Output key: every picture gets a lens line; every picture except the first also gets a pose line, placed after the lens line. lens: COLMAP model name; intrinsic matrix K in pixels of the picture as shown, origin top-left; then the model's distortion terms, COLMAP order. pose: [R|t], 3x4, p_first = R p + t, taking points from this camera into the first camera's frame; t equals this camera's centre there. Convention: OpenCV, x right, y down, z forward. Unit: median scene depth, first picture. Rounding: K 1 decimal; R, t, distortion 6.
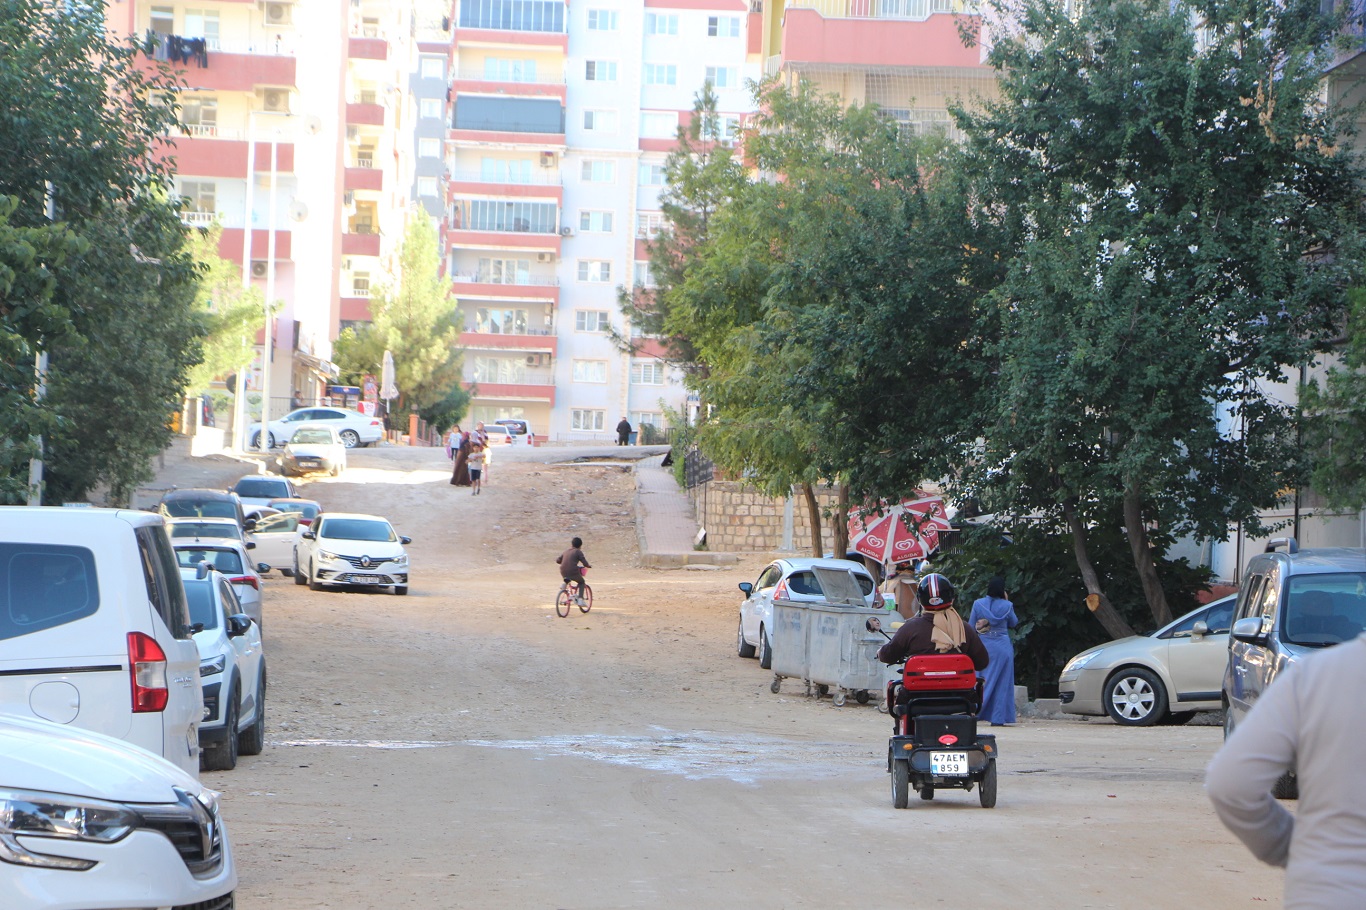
lens RADIAL K [[5807.9, 0, 683.0], [0, 5807.9, 455.0], [0, 0, 1]] dist [0.119511, 0.749396]
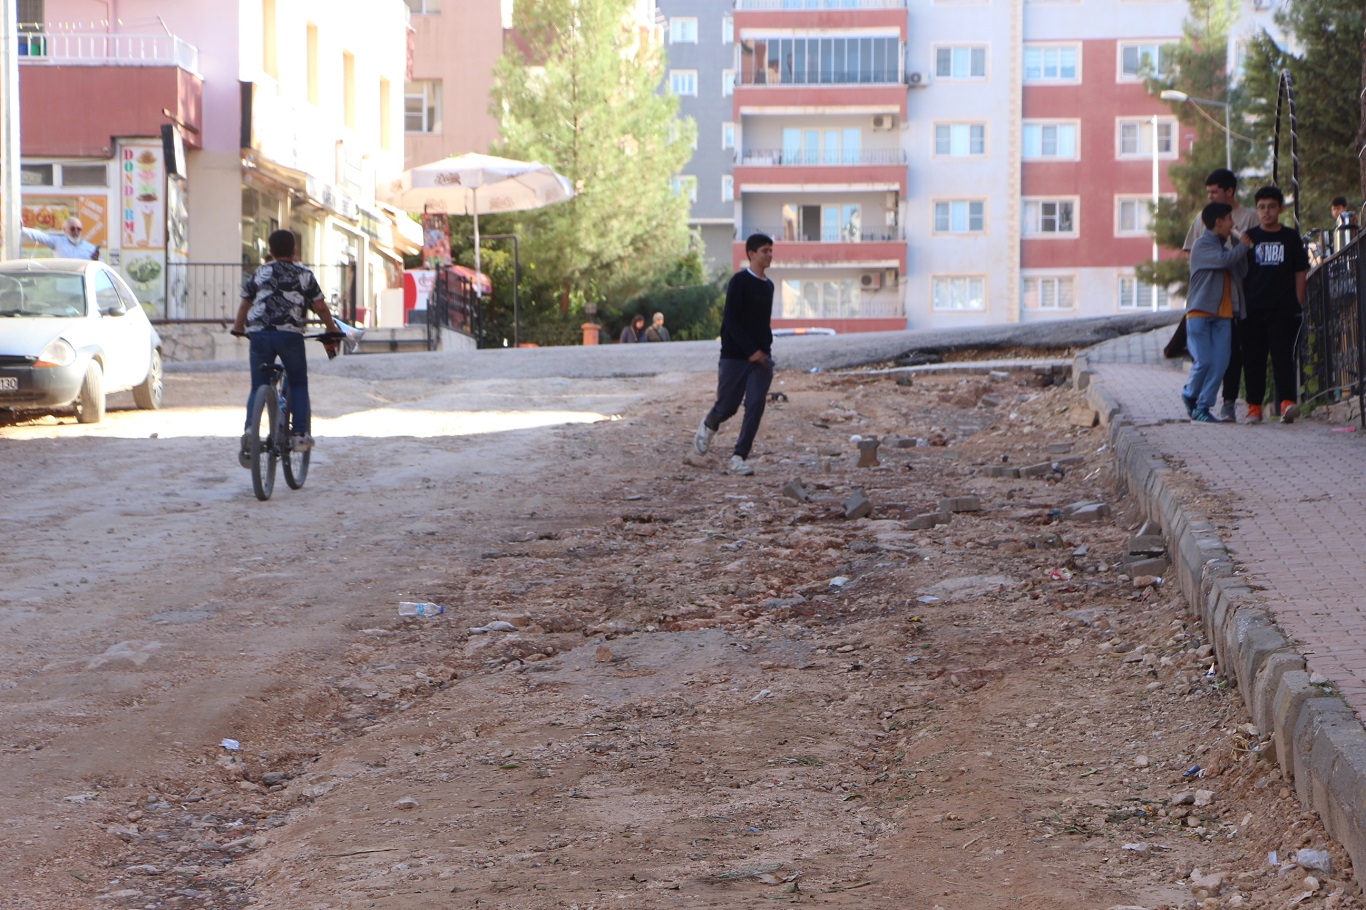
lens RADIAL K [[4562.0, 0, 683.0], [0, 4562.0, 455.0], [0, 0, 1]] dist [0.600210, 0.078387]
pose [[0.996120, -0.037658, -0.079544, -0.006706], [0.037412, 0.999289, -0.004579, 0.004847], [0.079660, 0.001586, 0.996821, 0.487394]]
